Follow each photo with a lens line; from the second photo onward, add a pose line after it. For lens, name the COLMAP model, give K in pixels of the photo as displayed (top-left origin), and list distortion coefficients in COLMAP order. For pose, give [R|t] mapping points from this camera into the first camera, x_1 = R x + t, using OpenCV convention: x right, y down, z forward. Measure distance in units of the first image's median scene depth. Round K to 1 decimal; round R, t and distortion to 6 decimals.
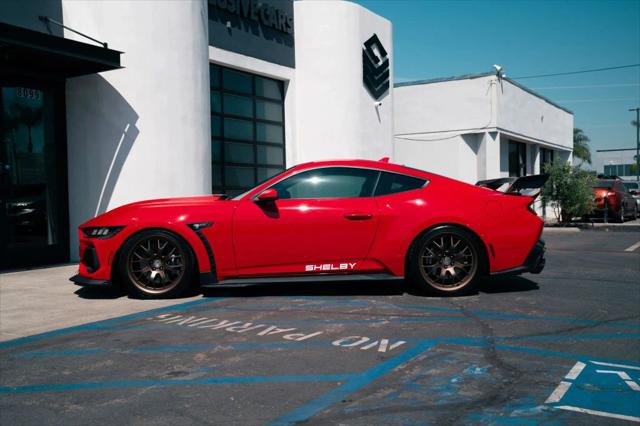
lens RADIAL K [[637.7, 0, 320.0], [0, 637.7, 213.0], [0, 0, 1]] dist [0.028430, 0.008733]
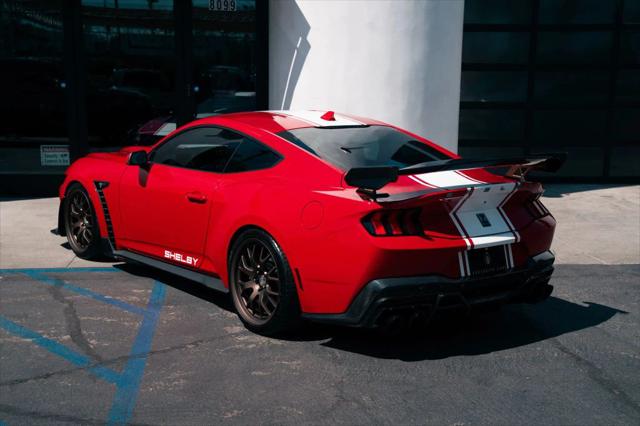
lens RADIAL K [[889.4, 0, 320.0], [0, 889.4, 213.0], [0, 0, 1]] dist [0.190111, 0.035214]
pose [[0.610097, 0.143571, -0.779211, 0.345740], [-0.038854, 0.987684, 0.151560, -0.050651], [0.791374, -0.062191, 0.608161, 0.172700]]
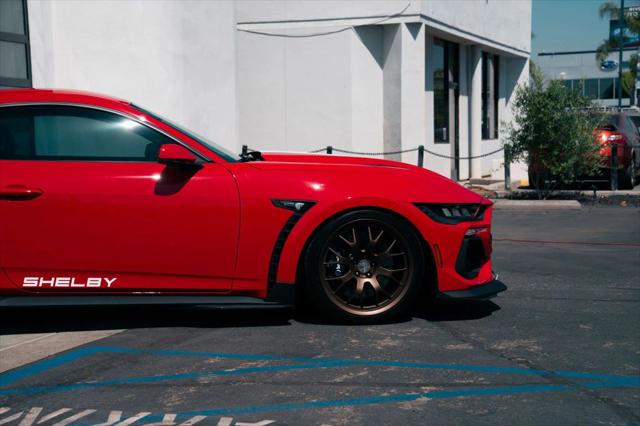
lens RADIAL K [[1211.2, 0, 320.0], [0, 1211.2, 213.0], [0, 0, 1]] dist [0.336258, 0.211524]
pose [[0.971776, -0.011857, 0.235609, -0.064167], [0.002776, 0.999242, 0.038836, -0.007662], [-0.235891, -0.037085, 0.971072, 0.006132]]
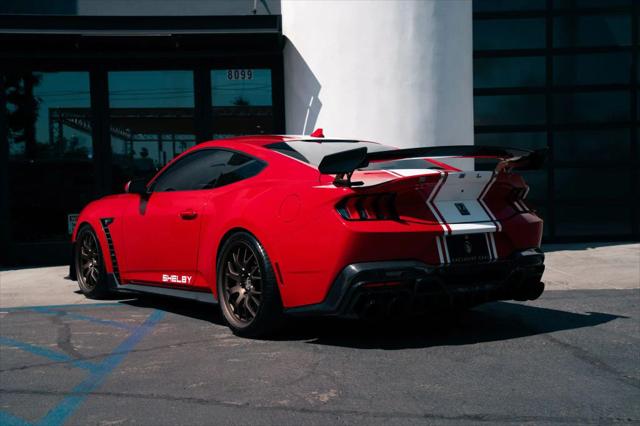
lens RADIAL K [[883.0, 0, 320.0], [0, 883.0, 213.0], [0, 0, 1]] dist [0.186763, 0.080207]
pose [[0.563062, 0.019163, -0.826192, 0.365743], [0.000651, 0.999721, 0.023632, -0.007812], [0.826414, -0.013844, 0.562892, 0.193157]]
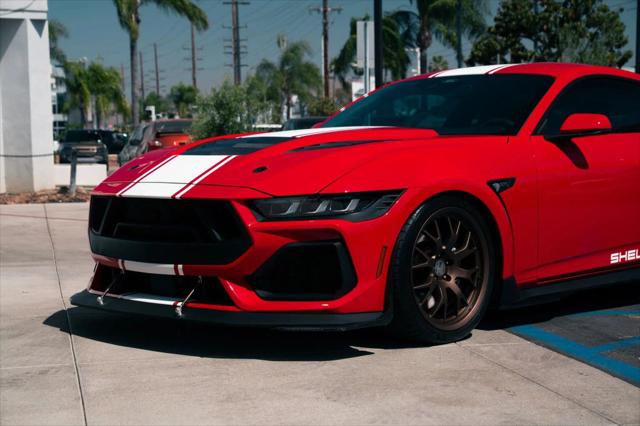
lens RADIAL K [[1211.2, 0, 320.0], [0, 1211.2, 213.0], [0, 0, 1]] dist [0.336258, 0.211524]
pose [[0.708256, -0.035598, 0.705058, -0.343503], [0.019264, 0.999330, 0.031105, 0.003146], [-0.705693, -0.008448, 0.708467, 0.152503]]
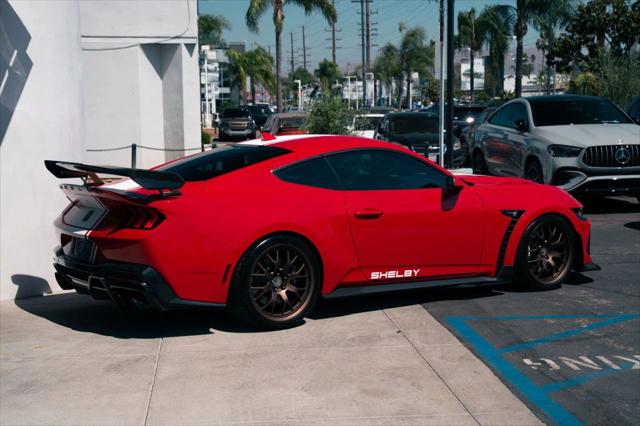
lens RADIAL K [[1017.0, 0, 329.3], [0, 1017.0, 213.8], [0, 0, 1]] dist [0.228682, 0.049858]
pose [[0.780876, -0.057335, 0.622050, -0.365889], [0.012632, 0.997025, 0.076039, -0.034350], [-0.624559, -0.051519, 0.779277, 0.062590]]
